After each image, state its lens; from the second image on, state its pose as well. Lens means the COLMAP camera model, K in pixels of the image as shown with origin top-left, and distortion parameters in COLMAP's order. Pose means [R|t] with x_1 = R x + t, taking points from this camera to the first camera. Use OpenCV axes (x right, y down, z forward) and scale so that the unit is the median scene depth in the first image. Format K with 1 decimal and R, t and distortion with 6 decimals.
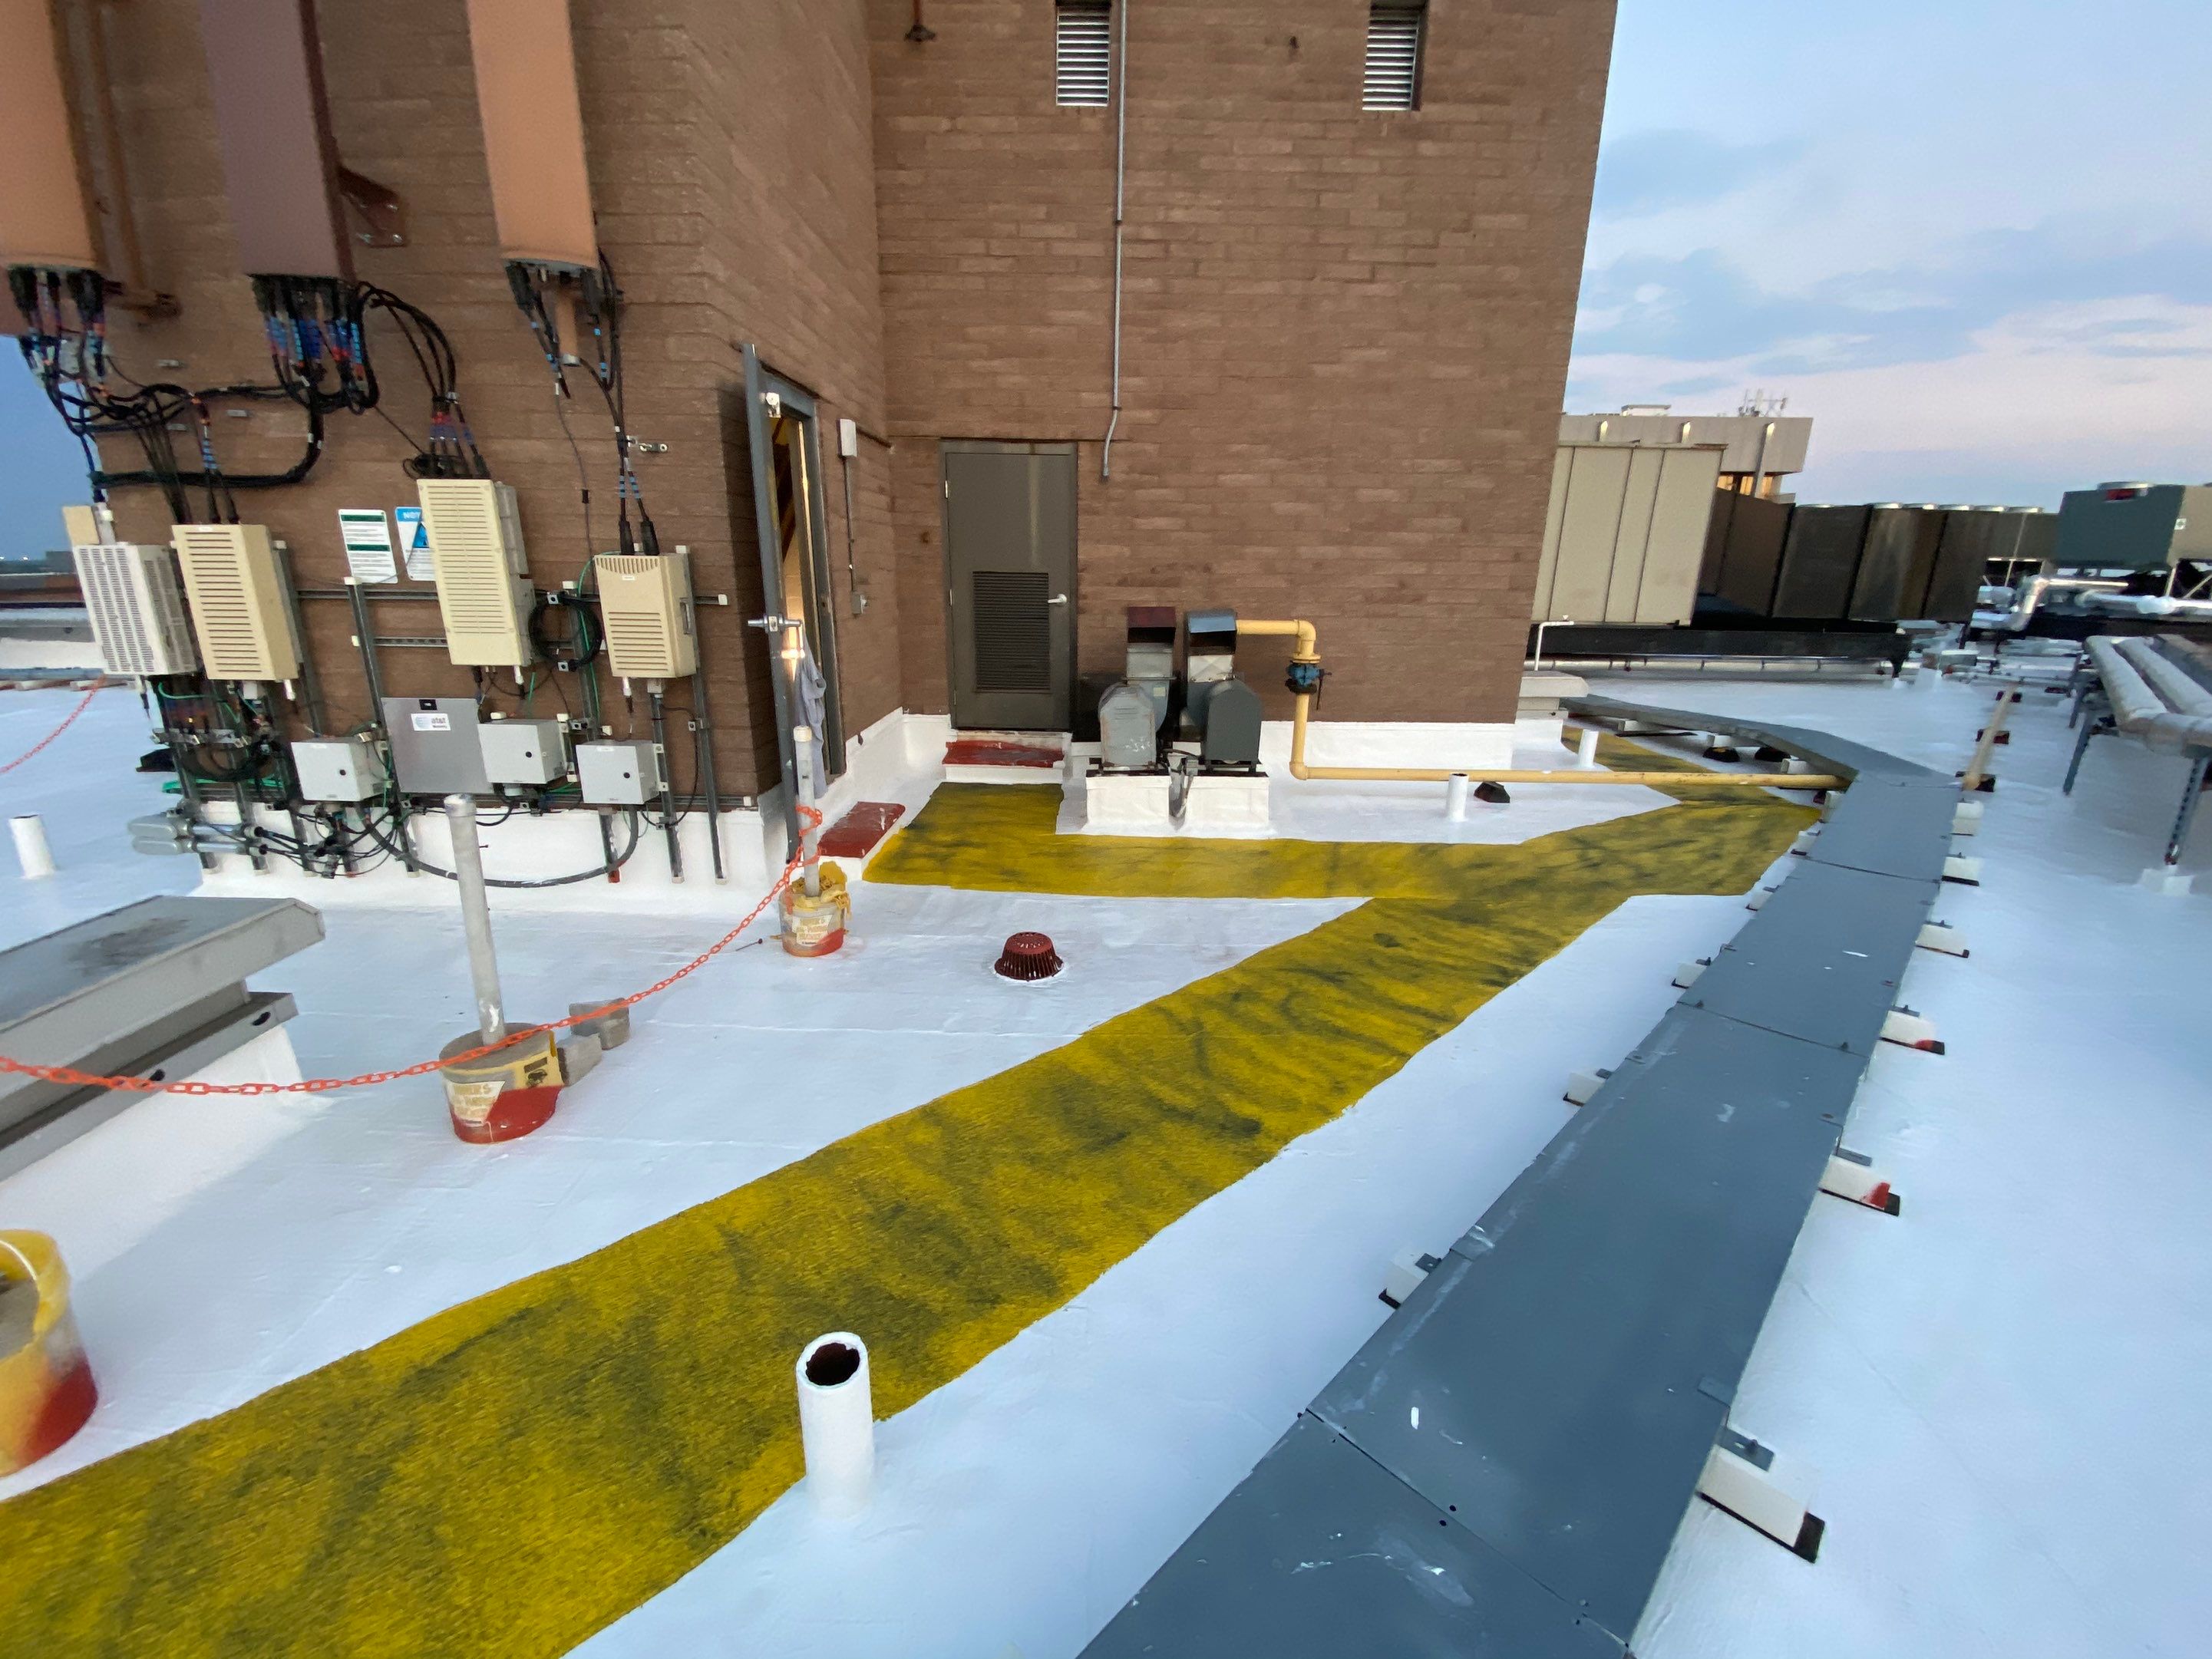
lens RADIAL K [[901.2, 0, 1099.5], [0, 901.2, 829.9], [0, 0, 1]] dist [0.007592, -0.012215]
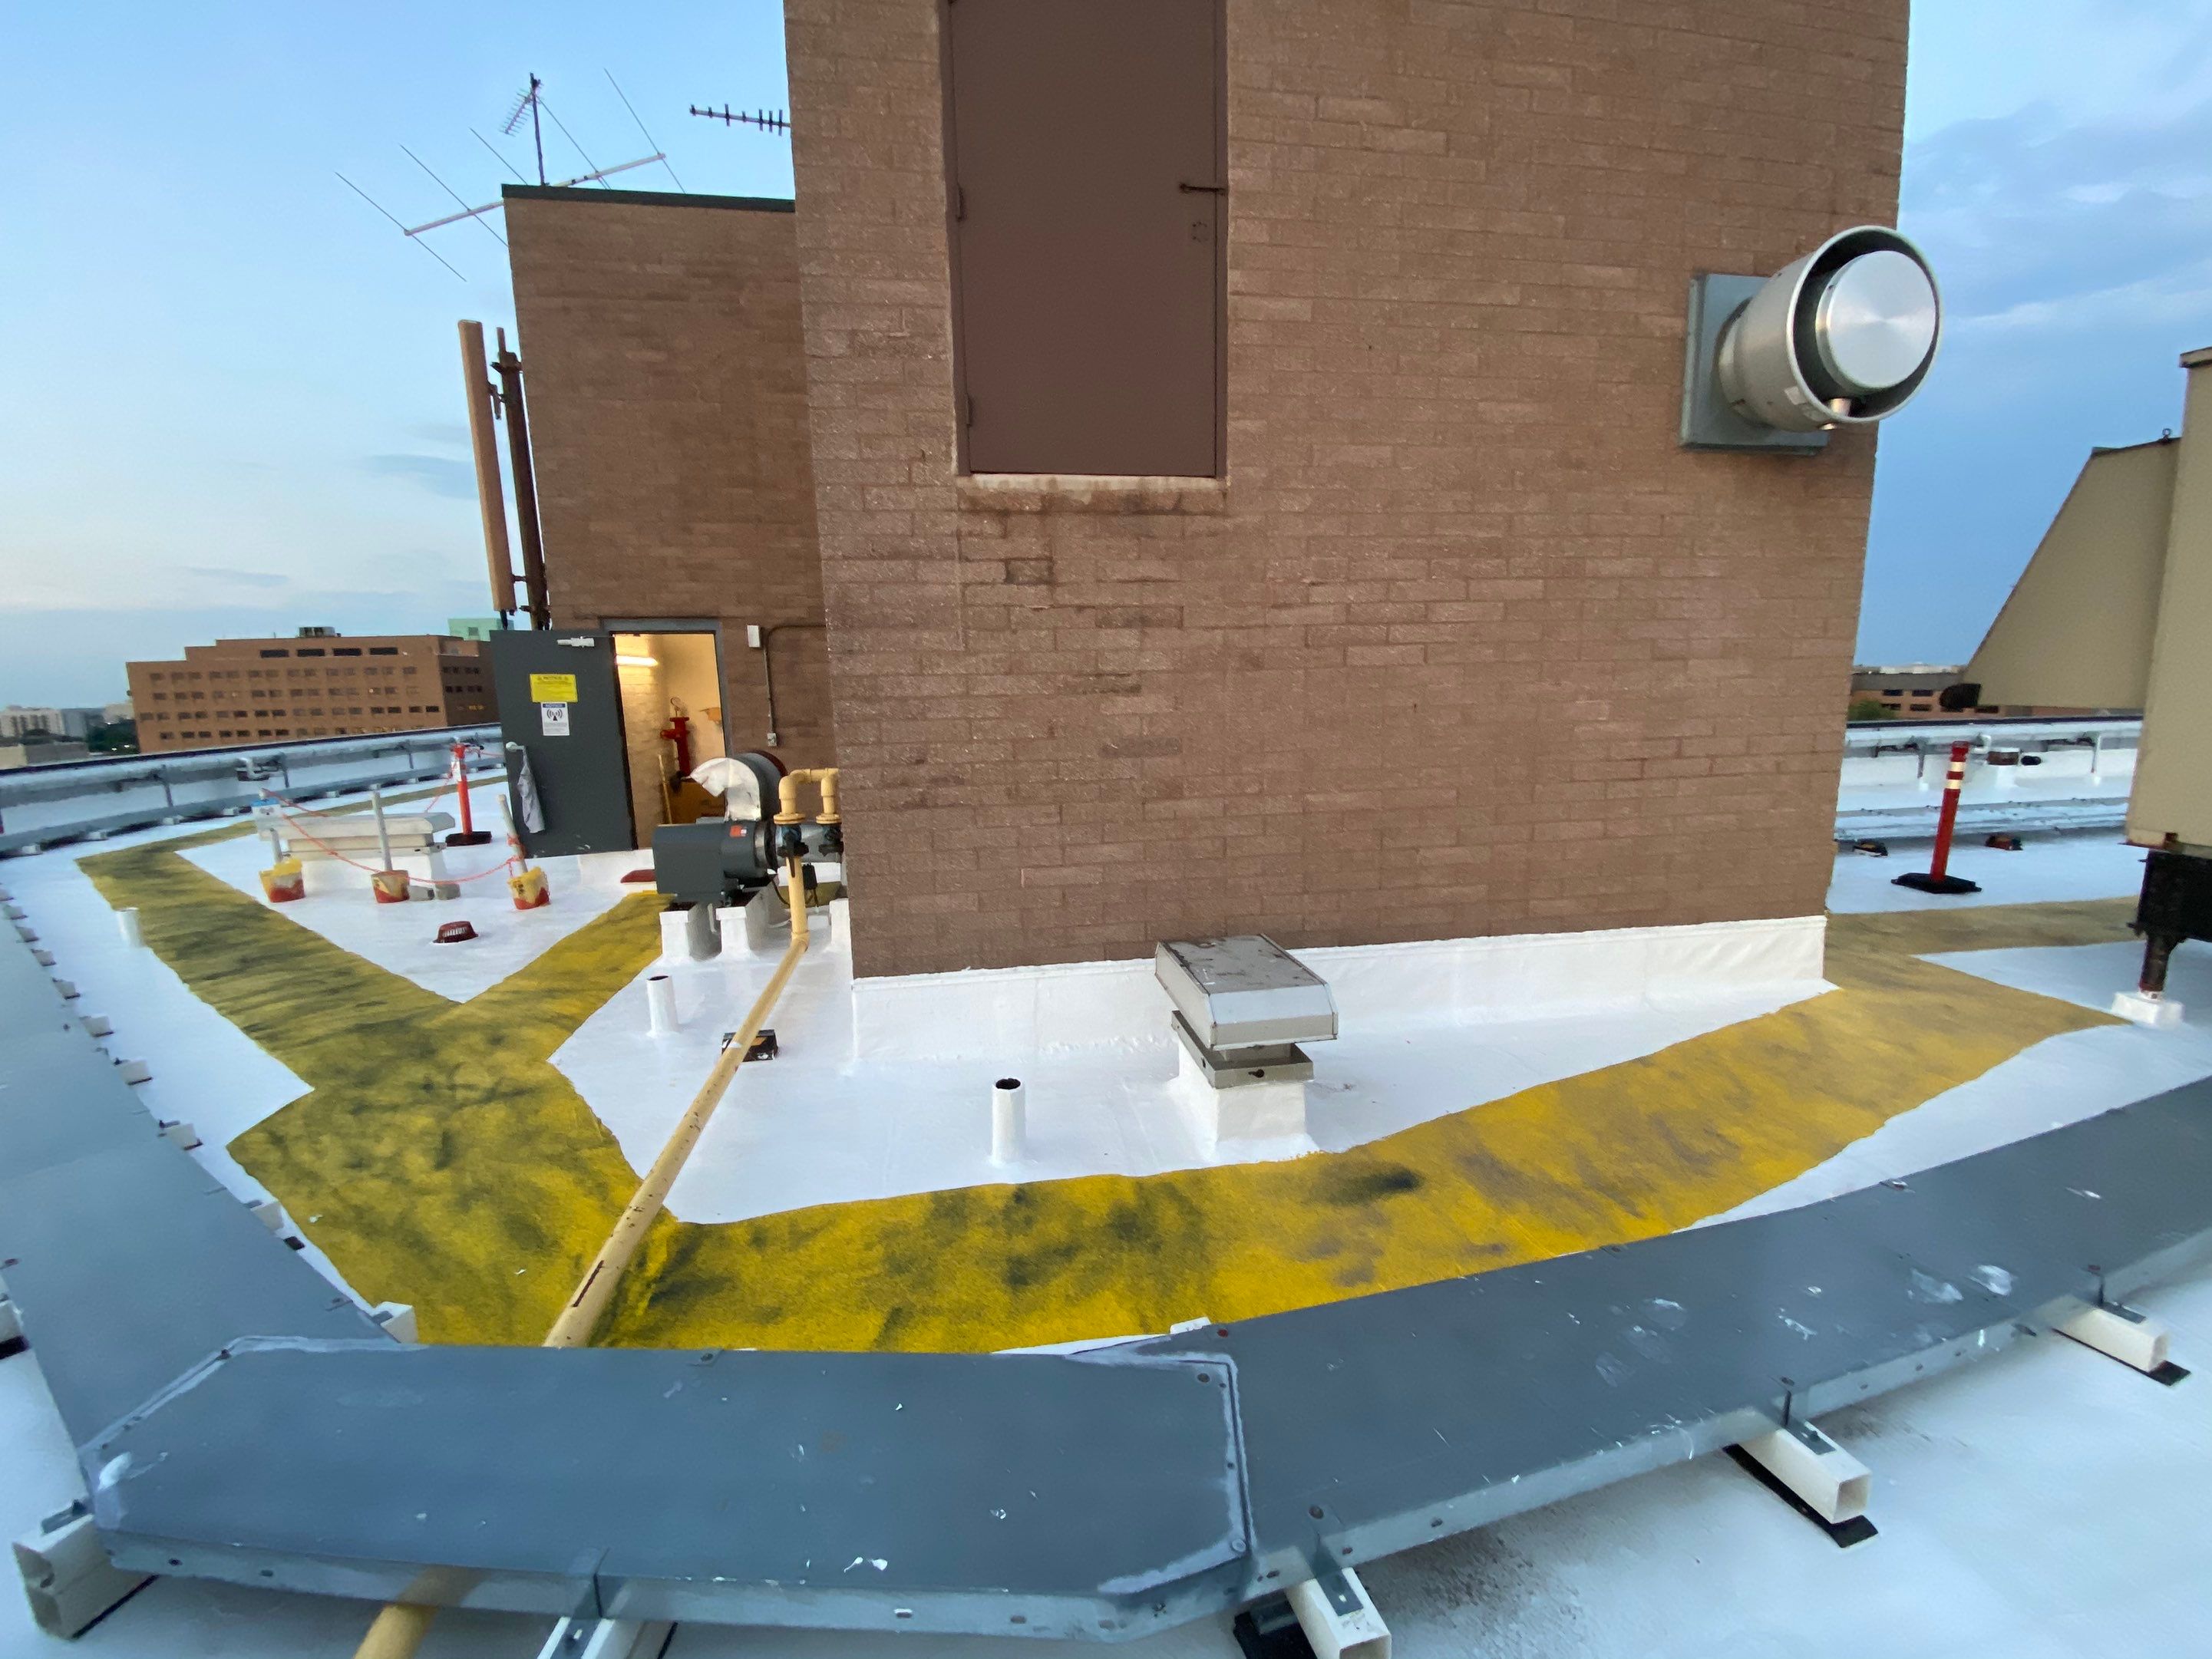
lens RADIAL K [[898.7, 0, 1096.9], [0, 898.7, 835.9], [0, 0, 1]] dist [-0.002552, -0.003833]
pose [[0.184740, 0.149653, -0.971326, 1.236443], [-0.252412, 0.962410, 0.100272, -0.366178], [0.949821, 0.226650, 0.215570, 1.169535]]
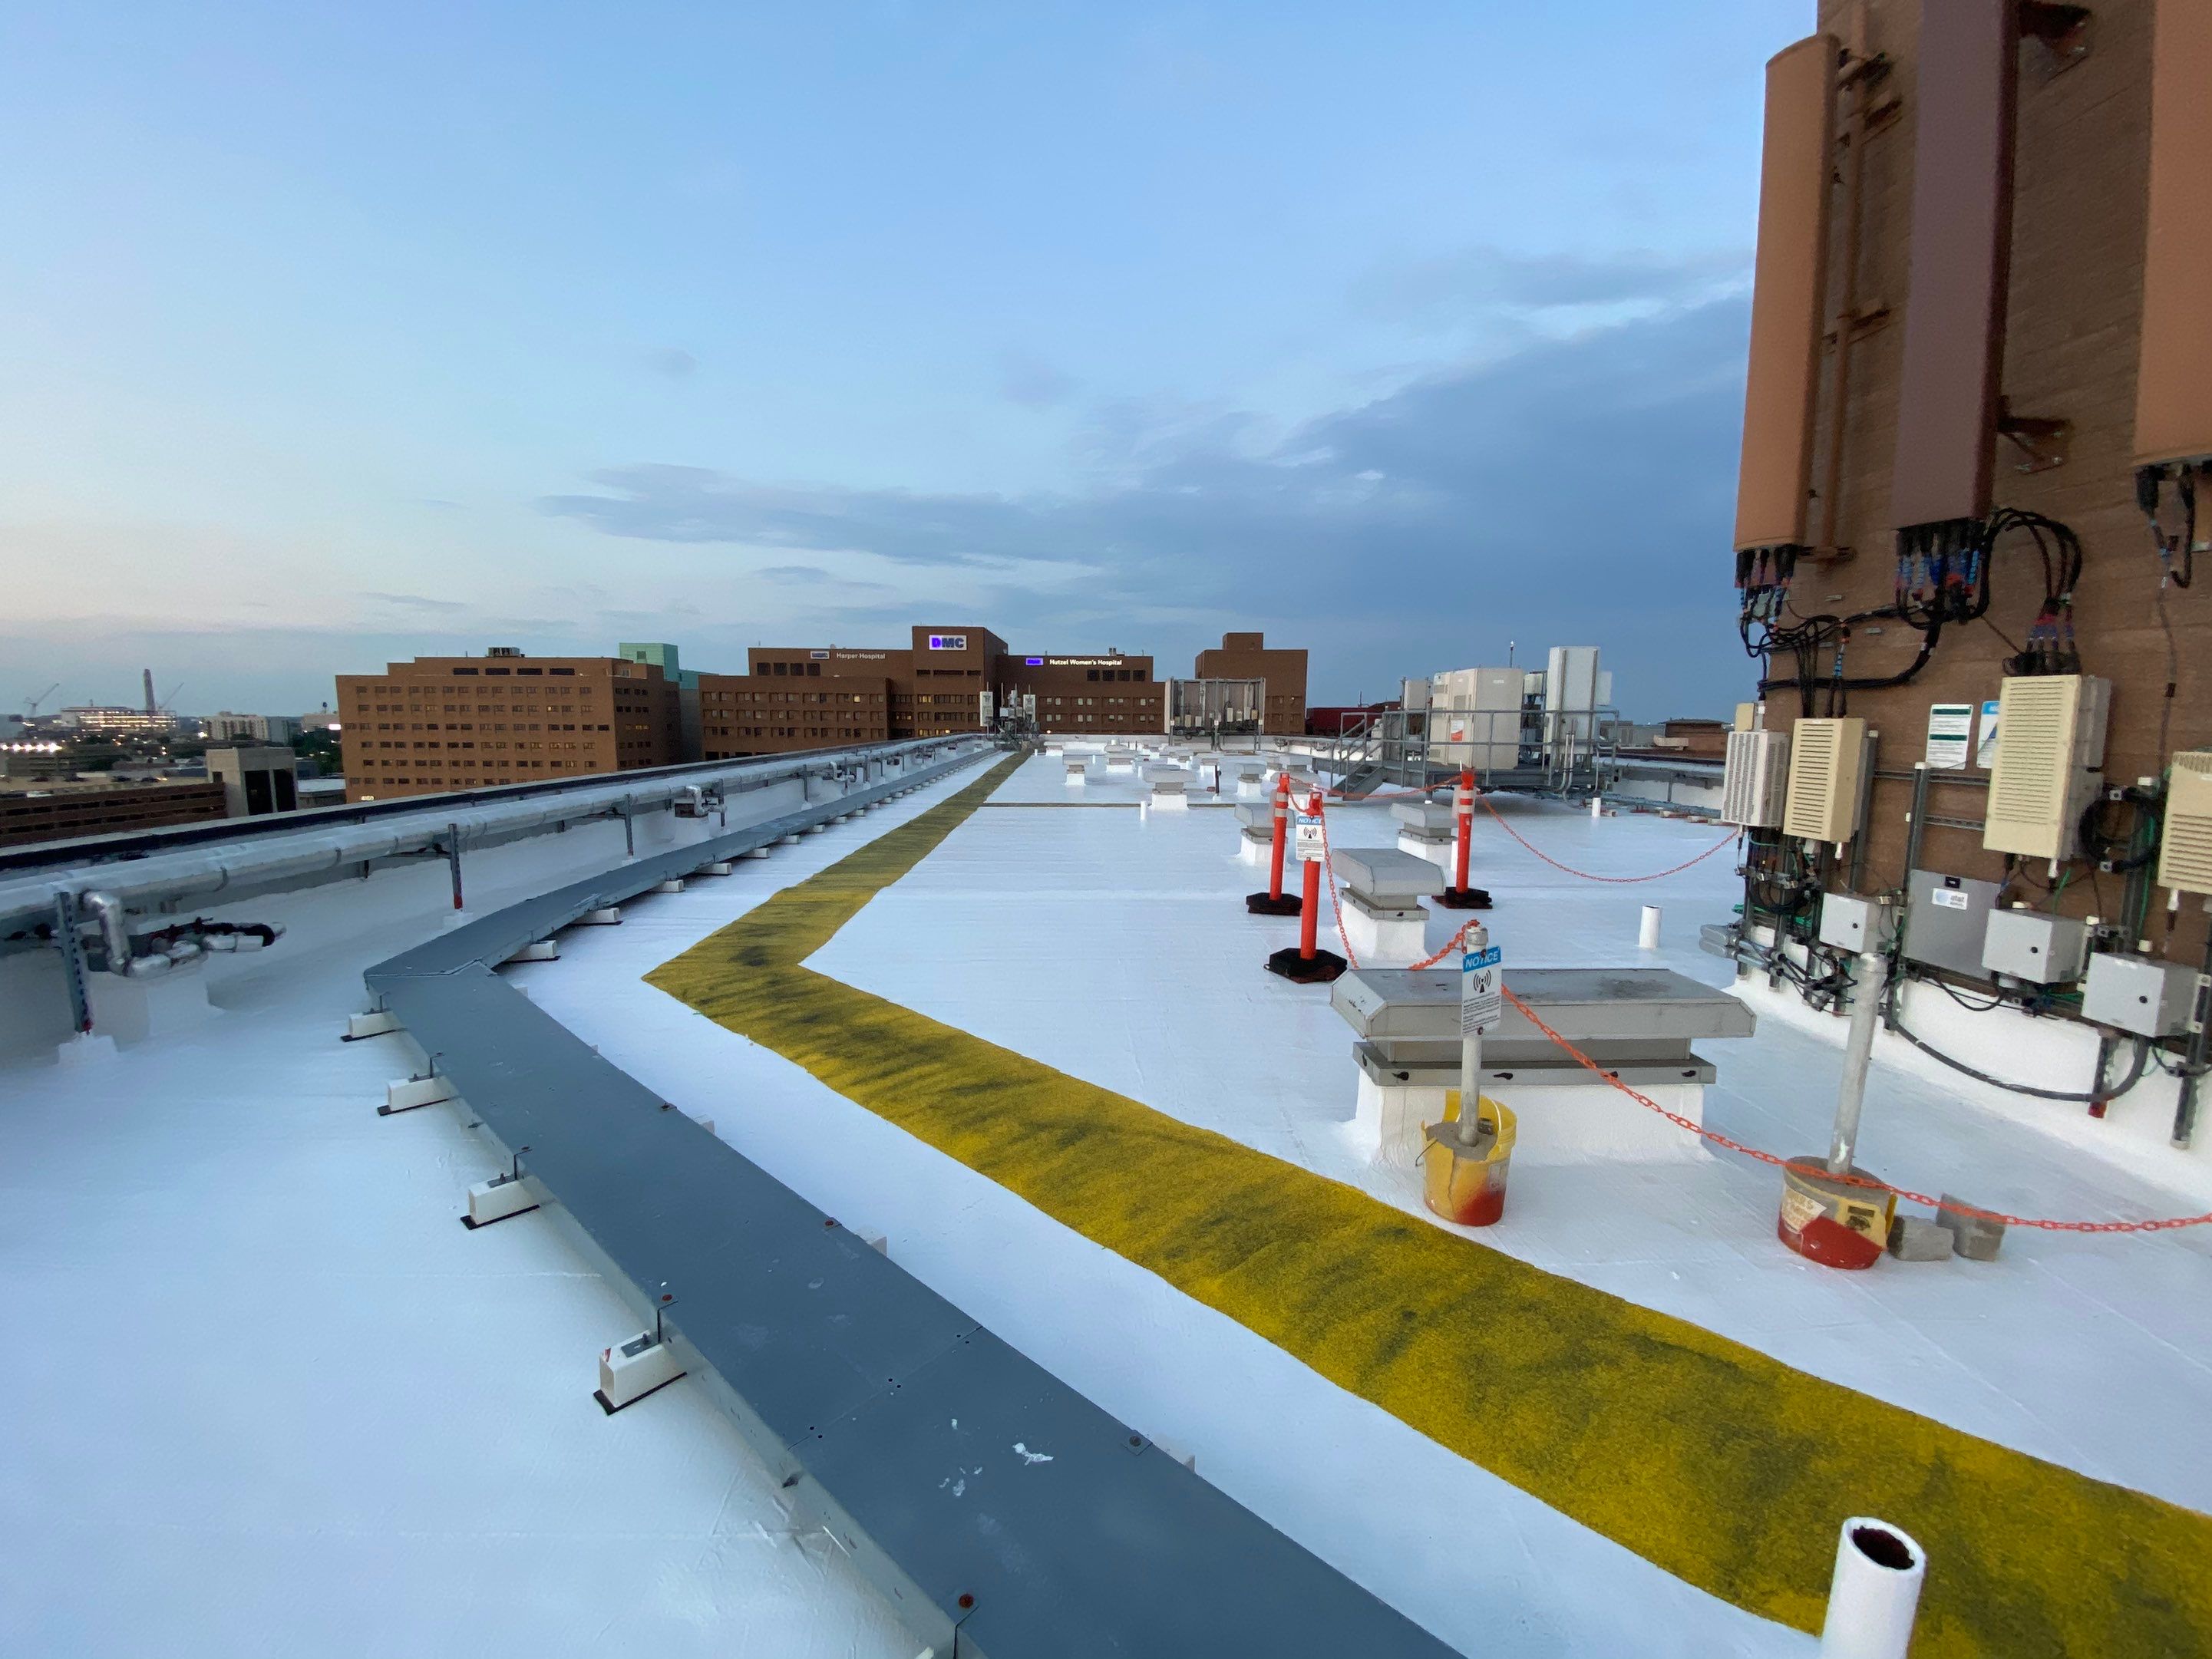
lens RADIAL K [[901.2, 0, 1112.7], [0, 901.2, 834.5], [0, 0, 1]] dist [0.007592, -0.012215]
pose [[0.078360, 0.112378, -0.990571, 0.131386], [-0.286201, 0.954336, 0.085627, -0.001673], [0.954960, 0.276793, 0.106945, -0.035989]]
